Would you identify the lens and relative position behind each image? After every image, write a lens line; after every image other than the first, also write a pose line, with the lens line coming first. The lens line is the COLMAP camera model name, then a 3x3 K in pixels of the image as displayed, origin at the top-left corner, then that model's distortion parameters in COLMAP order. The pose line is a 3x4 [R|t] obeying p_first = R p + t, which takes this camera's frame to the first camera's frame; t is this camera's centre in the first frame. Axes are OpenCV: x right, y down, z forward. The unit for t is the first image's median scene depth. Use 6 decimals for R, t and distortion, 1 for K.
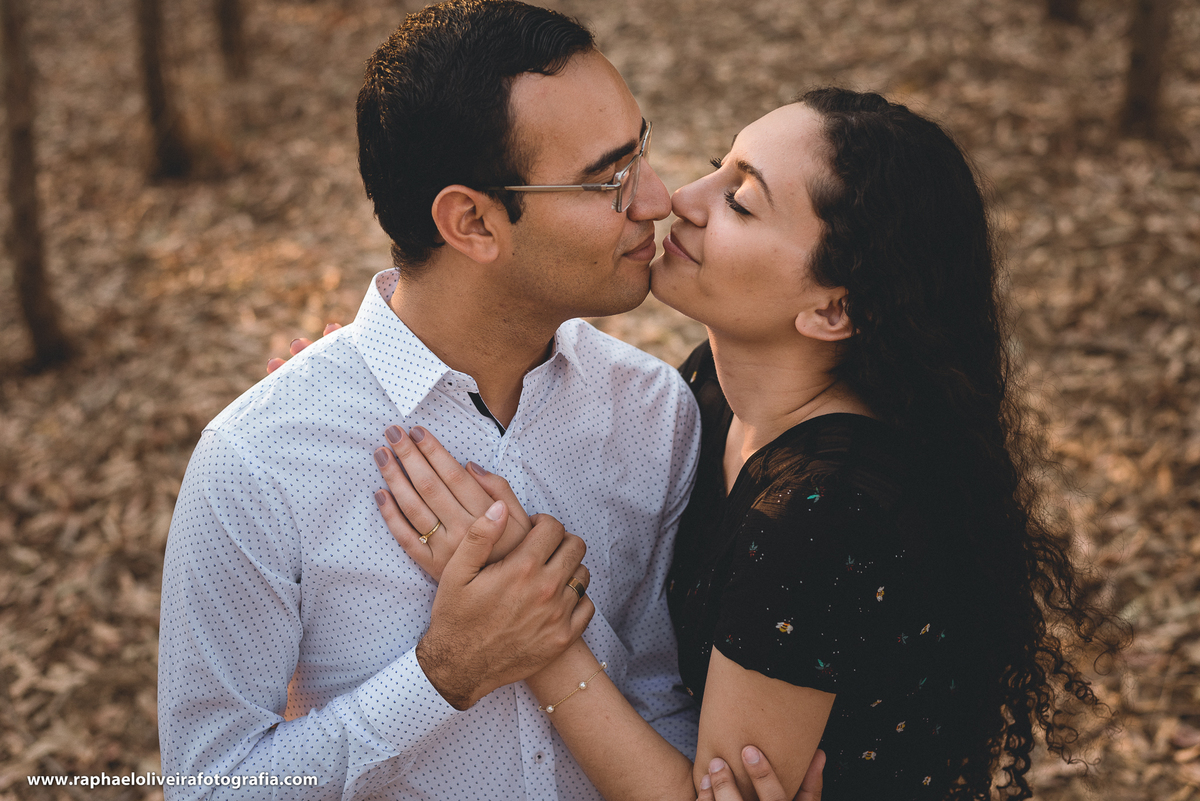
lens RADIAL K [[1803.7, 0, 609.3], [0, 1803.7, 392.6], [0, 0, 1]] dist [0.037300, 0.000000]
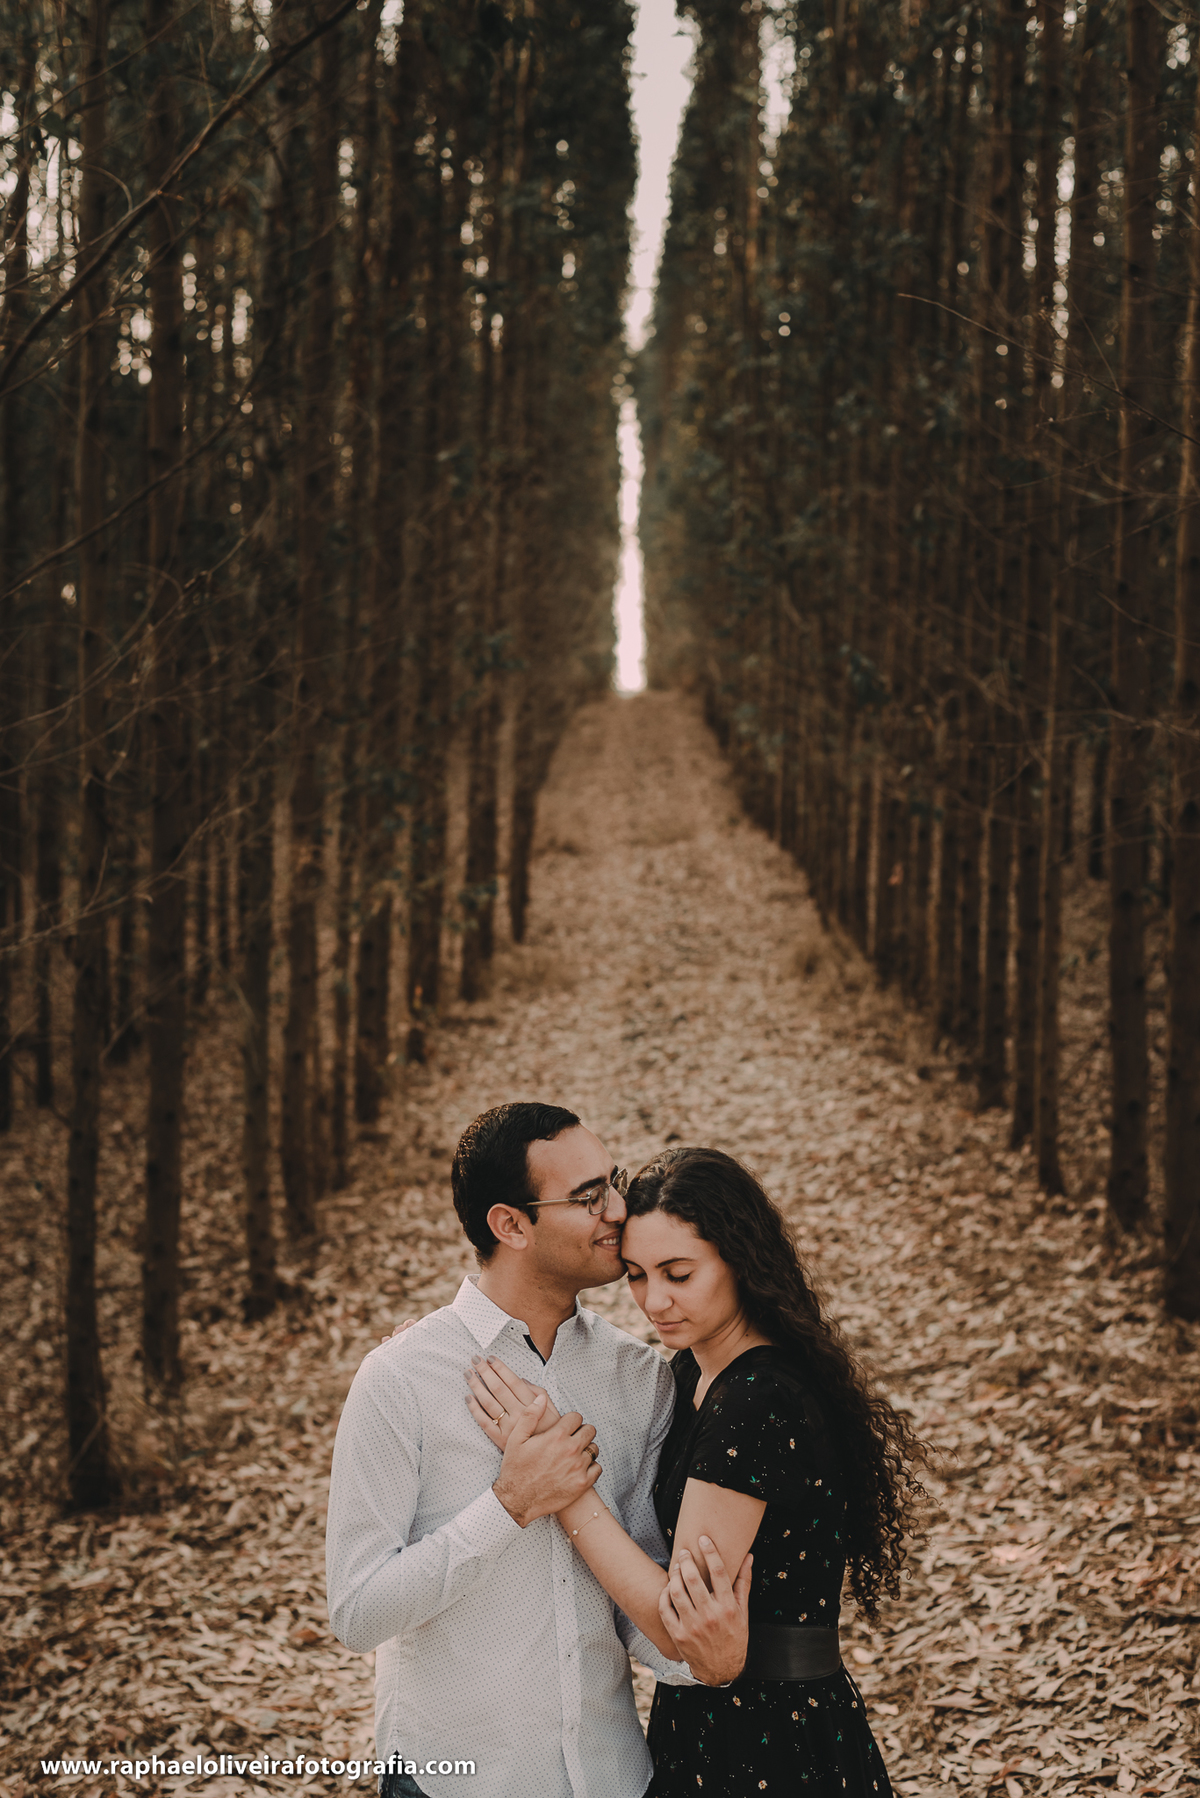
lens RADIAL K [[2702.5, 0, 600.6], [0, 2702.5, 896.4], [0, 0, 1]] dist [0.037300, 0.000000]
pose [[0.999863, -0.001069, -0.016529, 0.008507], [-0.005306, 0.924653, -0.380774, 0.157117], [0.015690, 0.380810, 0.924520, -0.386778]]
